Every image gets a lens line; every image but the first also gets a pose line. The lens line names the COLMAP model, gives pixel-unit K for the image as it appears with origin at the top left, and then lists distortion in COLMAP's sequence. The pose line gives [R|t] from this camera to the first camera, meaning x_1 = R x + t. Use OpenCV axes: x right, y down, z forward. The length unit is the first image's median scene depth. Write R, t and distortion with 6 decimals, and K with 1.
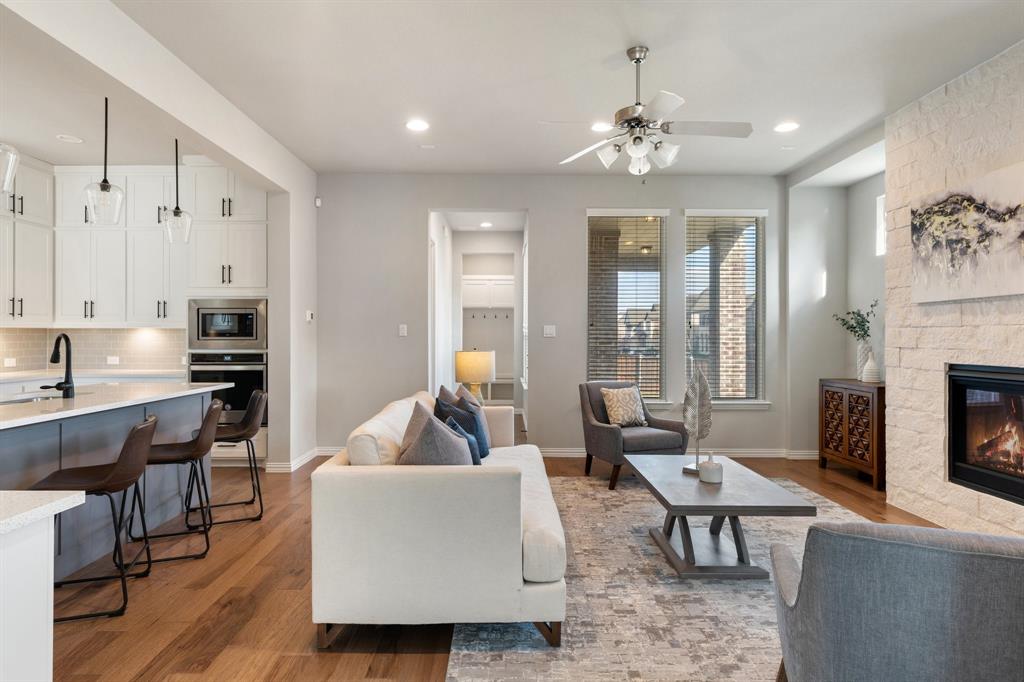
lens RADIAL K [[584.7, 0, 512.9], [0, 584.7, 333.9], [0, 0, 1]] dist [0.000735, 0.001411]
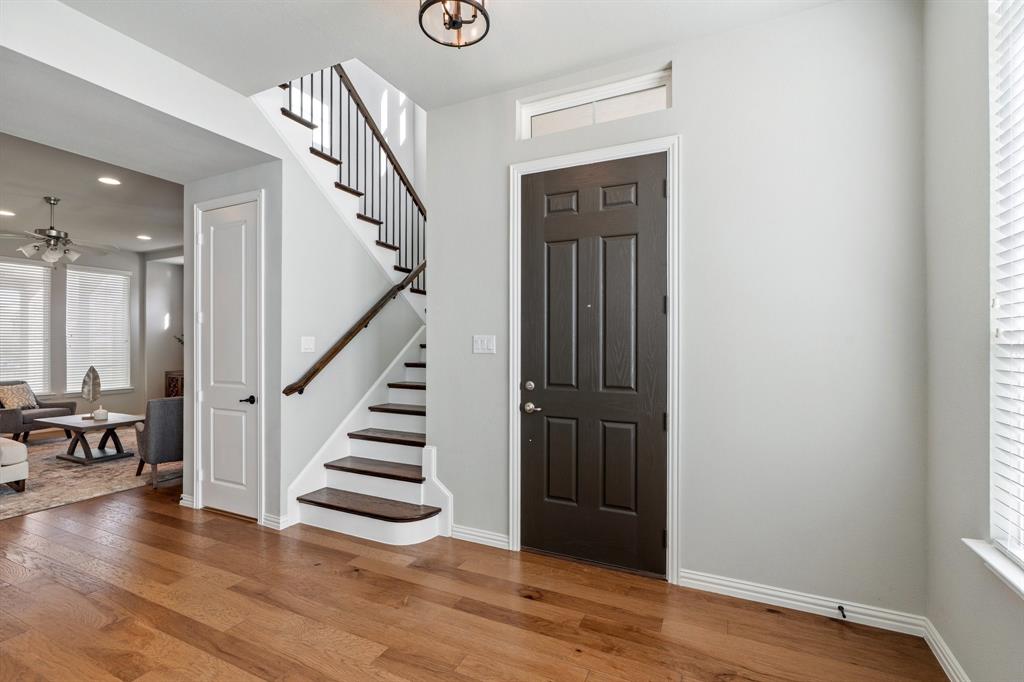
lens RADIAL K [[459.6, 0, 512.5], [0, 459.6, 339.1], [0, 0, 1]] dist [-0.002495, -0.000393]
pose [[0.445886, 0.004428, 0.895079, -0.522268], [0.002644, 0.999977, -0.006264, -0.023117], [-0.895086, 0.005160, 0.445864, -1.157725]]
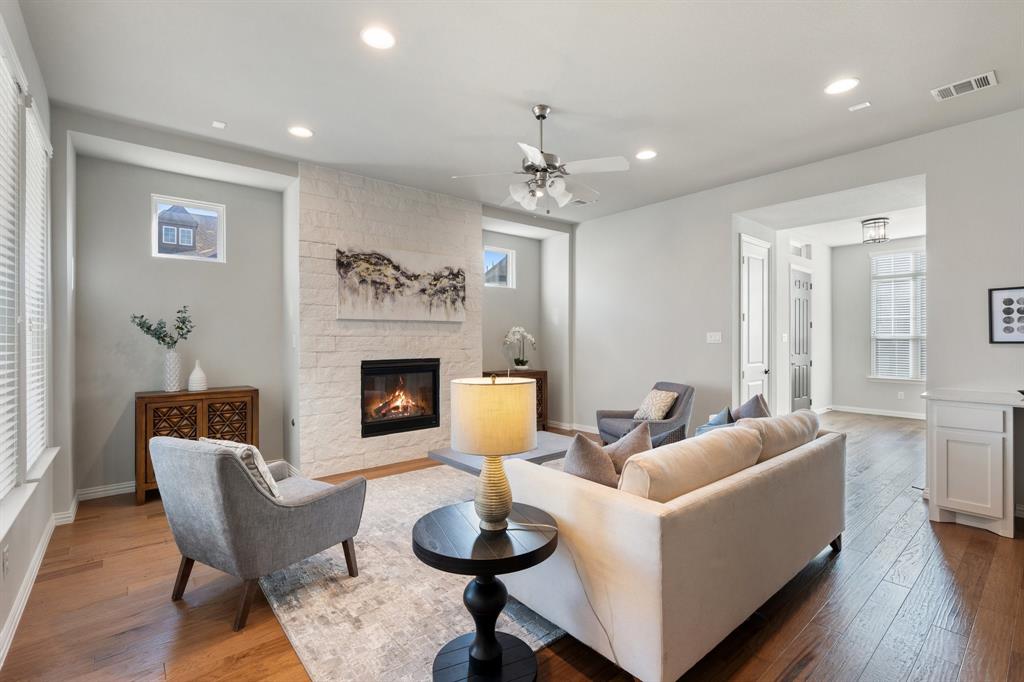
lens RADIAL K [[459.6, 0, 515.2], [0, 459.6, 339.6], [0, 0, 1]] dist [-0.002495, -0.000393]
pose [[-0.634088, -0.000955, 0.773260, -0.434334], [-0.001331, 0.999999, 0.000144, -0.004673], [-0.773259, -0.000938, -0.634089, 1.462068]]
